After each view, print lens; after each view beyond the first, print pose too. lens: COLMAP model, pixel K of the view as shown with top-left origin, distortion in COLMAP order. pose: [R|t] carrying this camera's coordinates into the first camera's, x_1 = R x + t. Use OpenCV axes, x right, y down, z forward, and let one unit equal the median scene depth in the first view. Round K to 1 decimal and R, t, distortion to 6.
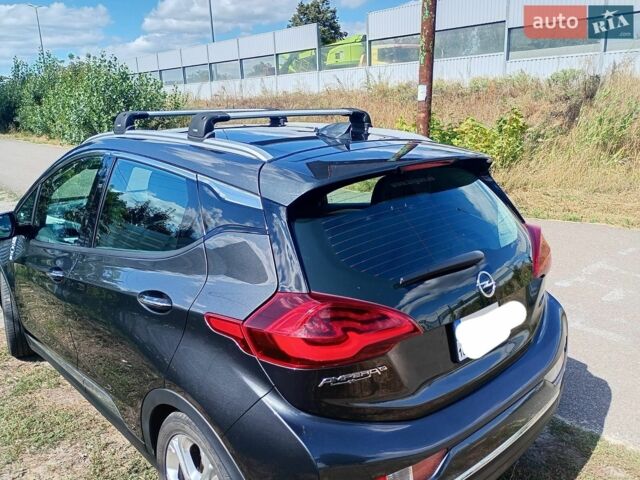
lens RADIAL K [[571.5, 0, 336.8], [0, 571.5, 240.6], [0, 0, 1]] dist [0.057465, -0.062401]
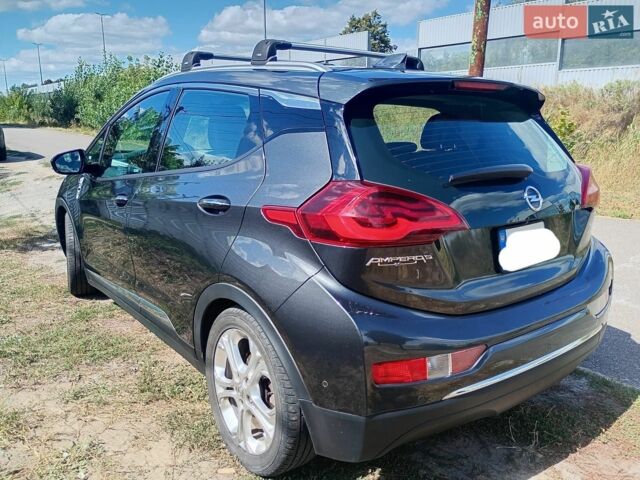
lens RADIAL K [[571.5, 0, 330.8], [0, 571.5, 242.1], [0, 0, 1]] dist [0.057465, -0.062401]
pose [[0.995569, 0.054035, -0.076956, -0.011247], [-0.056179, 0.998083, -0.025975, 0.149242], [0.075405, 0.030183, 0.996696, -0.034428]]
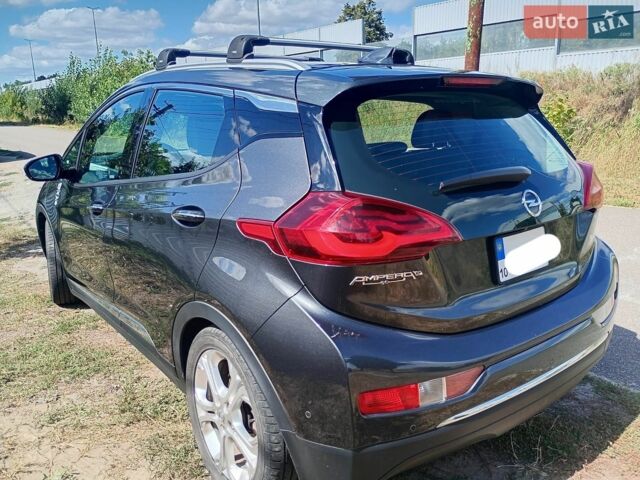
lens RADIAL K [[571.5, 0, 329.8], [0, 571.5, 242.4], [0, 0, 1]] dist [0.057465, -0.062401]
pose [[0.996359, 0.031969, -0.079032, 0.005129], [-0.032643, 0.999441, -0.007246, 0.117783], [0.078757, 0.009799, 0.996846, 0.024474]]
